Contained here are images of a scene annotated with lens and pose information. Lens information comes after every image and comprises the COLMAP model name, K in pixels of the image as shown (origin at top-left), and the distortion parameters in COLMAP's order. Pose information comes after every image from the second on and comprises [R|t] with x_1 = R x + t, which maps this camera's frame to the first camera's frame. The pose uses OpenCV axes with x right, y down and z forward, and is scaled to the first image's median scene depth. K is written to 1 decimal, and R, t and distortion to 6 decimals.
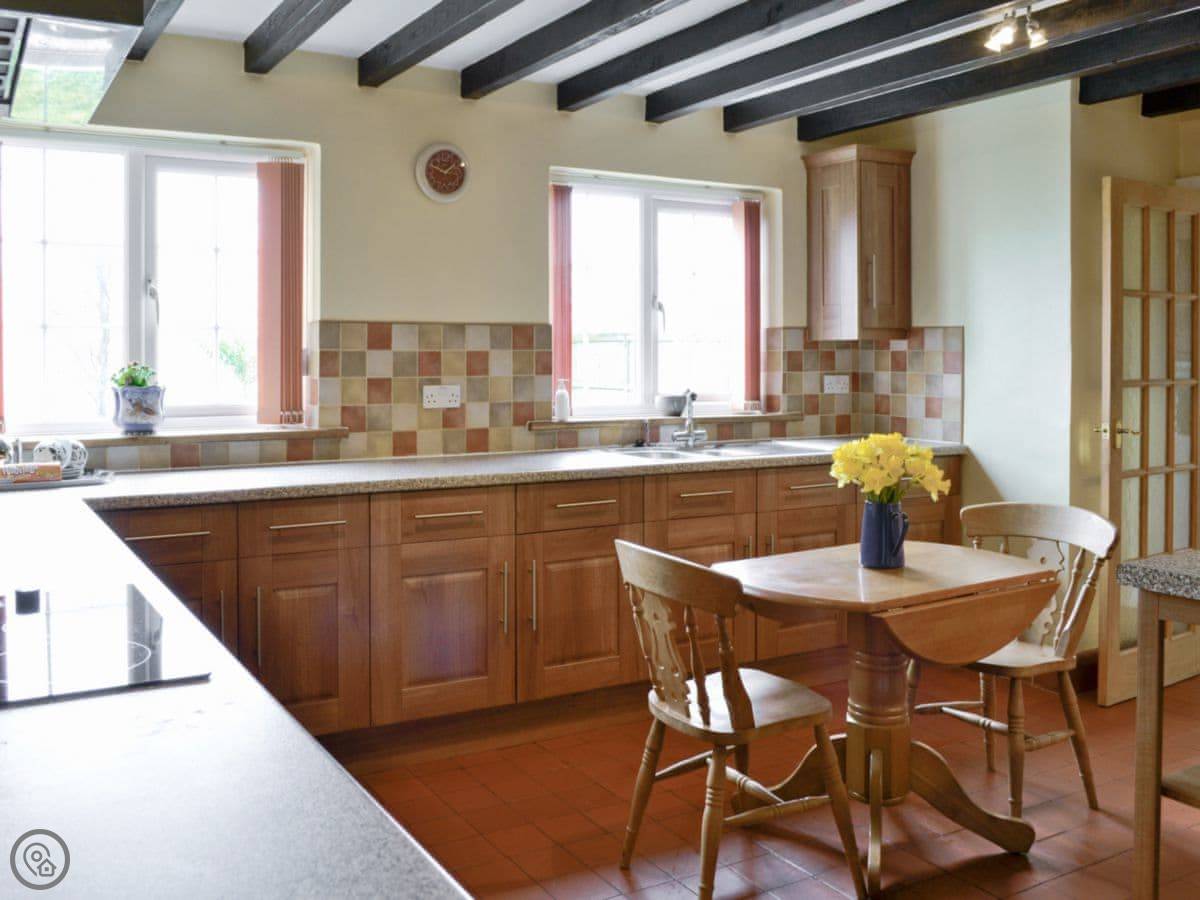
lens RADIAL K [[1100.0, 0, 595.8], [0, 1100.0, 444.4], [0, 0, 1]] dist [-0.087125, 0.000000]
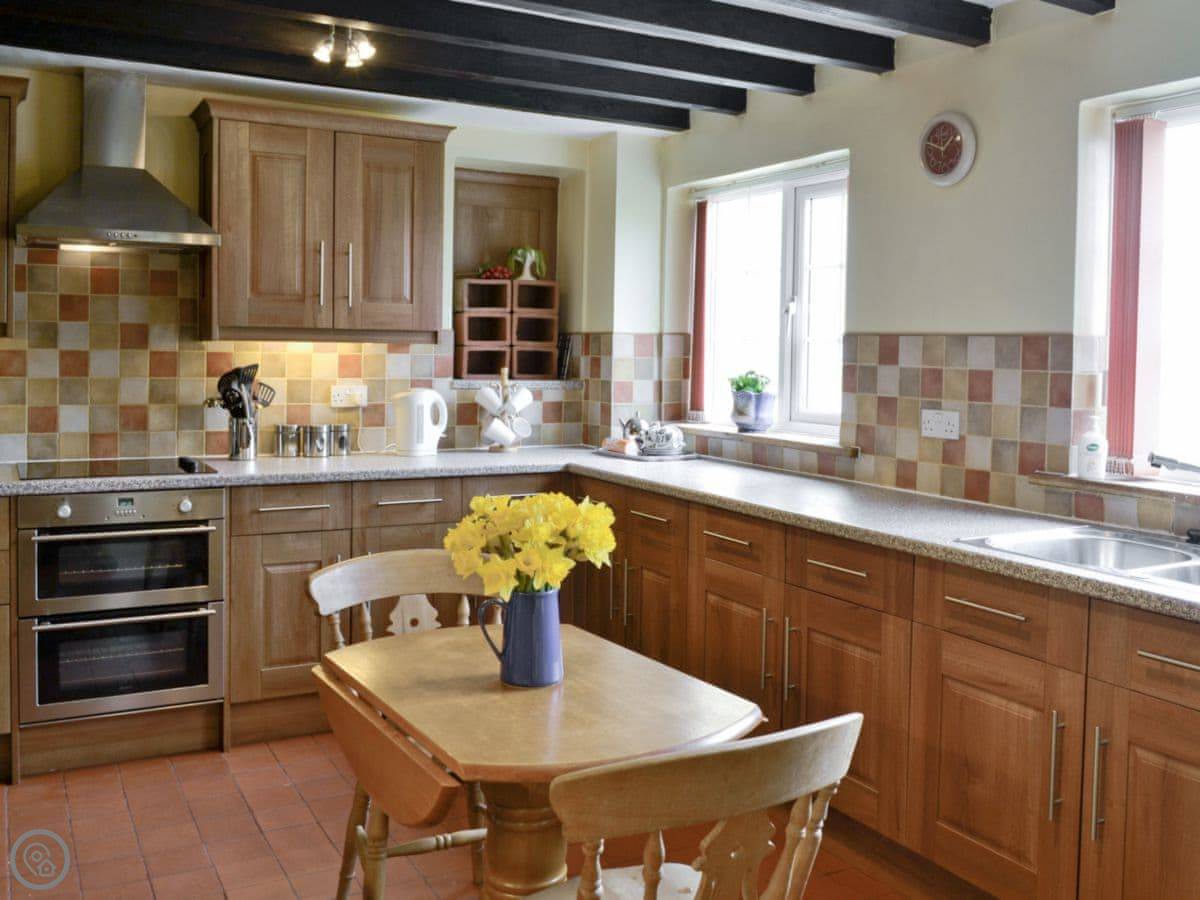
lens RADIAL K [[1100.0, 0, 595.3], [0, 1100.0, 457.5], [0, 0, 1]] dist [-0.087125, 0.000000]
pose [[-0.030844, 0.096185, -0.994885, 0.674986], [-0.103890, 0.989659, 0.098901, -0.072386], [0.994110, 0.106409, -0.020532, 0.762687]]
